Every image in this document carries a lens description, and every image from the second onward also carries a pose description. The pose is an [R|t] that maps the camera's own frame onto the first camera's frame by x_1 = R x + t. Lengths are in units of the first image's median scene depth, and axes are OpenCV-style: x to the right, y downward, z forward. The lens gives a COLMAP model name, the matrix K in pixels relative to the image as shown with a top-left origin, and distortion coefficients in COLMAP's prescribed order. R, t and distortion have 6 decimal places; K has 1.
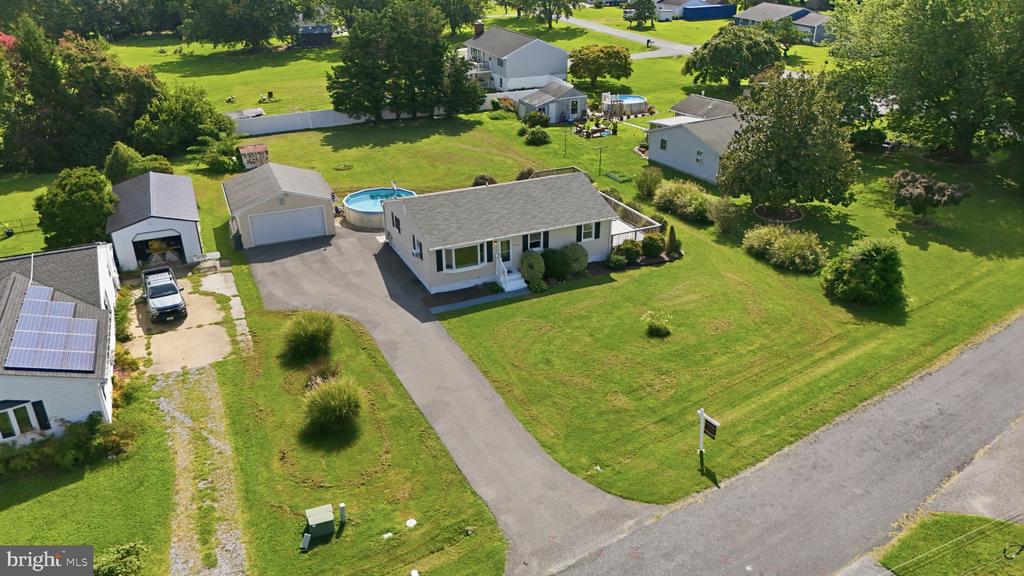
lens RADIAL K [[756.7, 0, 512.0], [0, 756.7, 288.0], [0, 0, 1]] dist [0.069228, -0.067668]
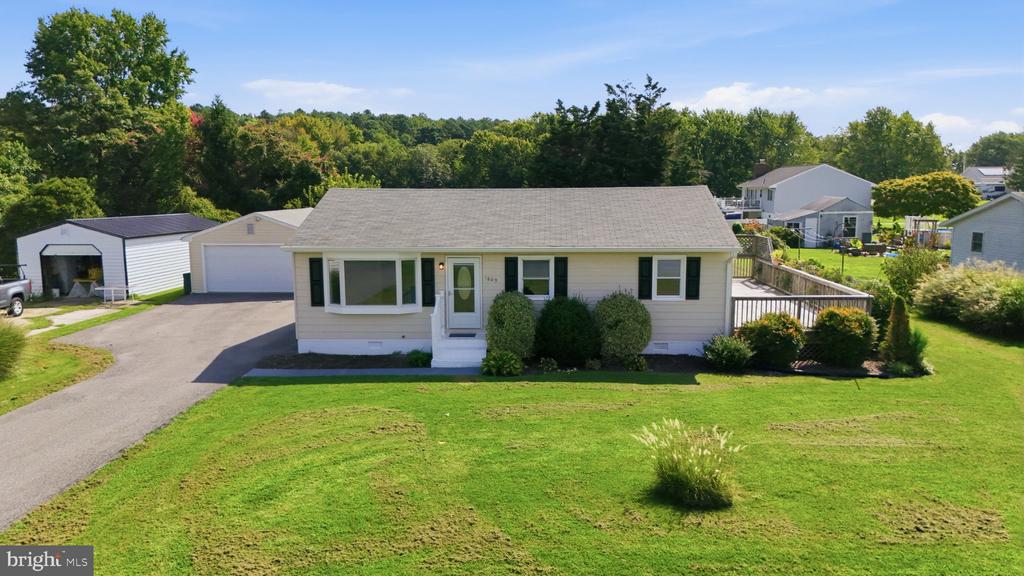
lens RADIAL K [[756.7, 0, 512.0], [0, 756.7, 288.0], [0, 0, 1]] dist [0.069228, -0.067668]
pose [[0.888714, 0.069664, -0.453139, 0.149050], [-0.201173, 0.947407, -0.248898, 0.039869], [0.411967, 0.312358, 0.855988, 0.396803]]
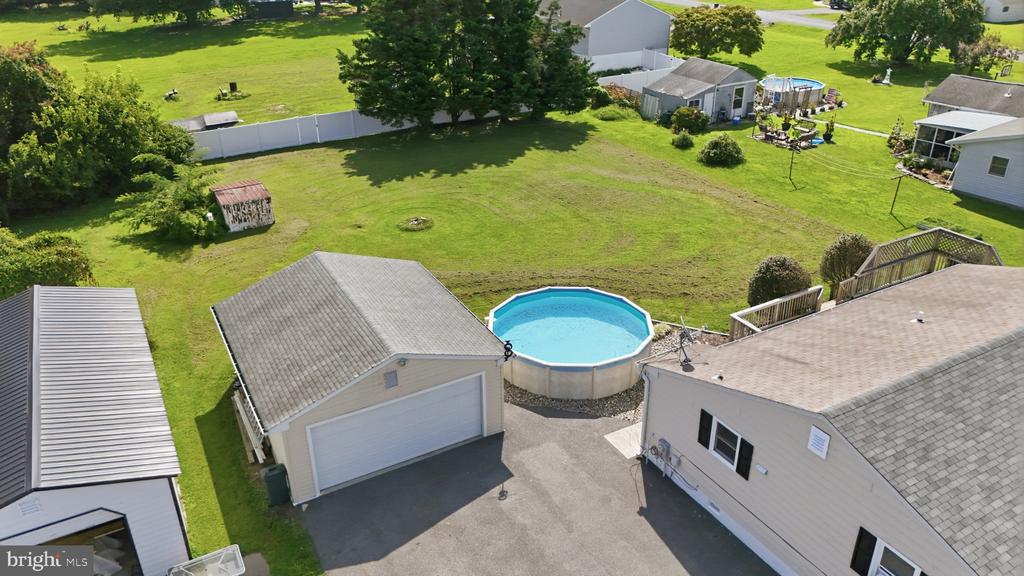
lens RADIAL K [[756.7, 0, 512.0], [0, 756.7, 288.0], [0, 0, 1]] dist [0.069228, -0.067668]
pose [[0.995509, -0.041150, 0.085252, -0.198840], [0.039143, 0.998919, 0.025088, -0.122297], [-0.086193, -0.021638, 0.996043, 0.447692]]
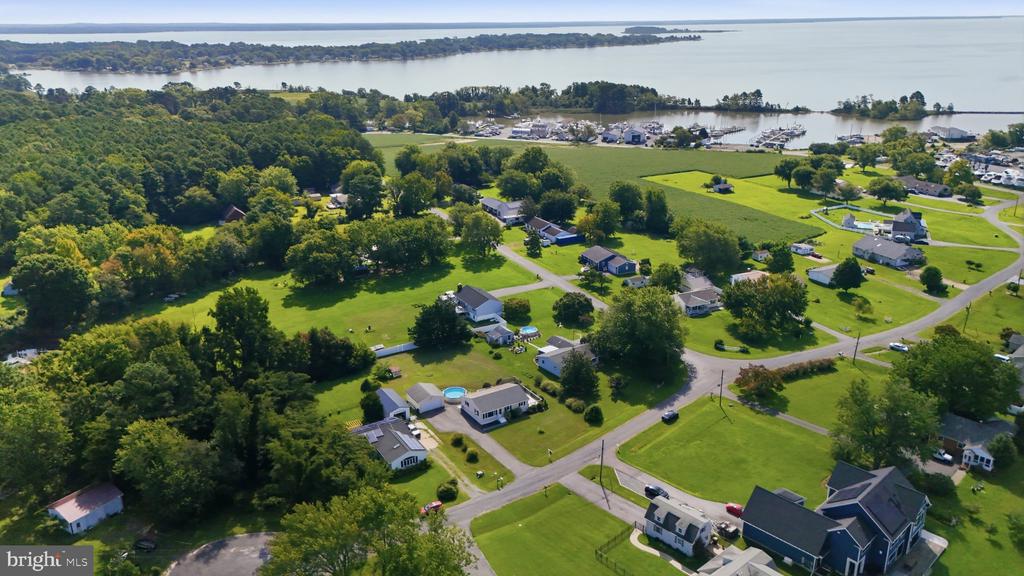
lens RADIAL K [[756.7, 0, 512.0], [0, 756.7, 288.0], [0, 0, 1]] dist [0.069228, -0.067668]
pose [[0.991626, -0.042643, 0.121896, -0.245324], [0.054903, 0.993567, -0.099051, -0.181429], [-0.116888, 0.104915, 0.987588, -1.770803]]
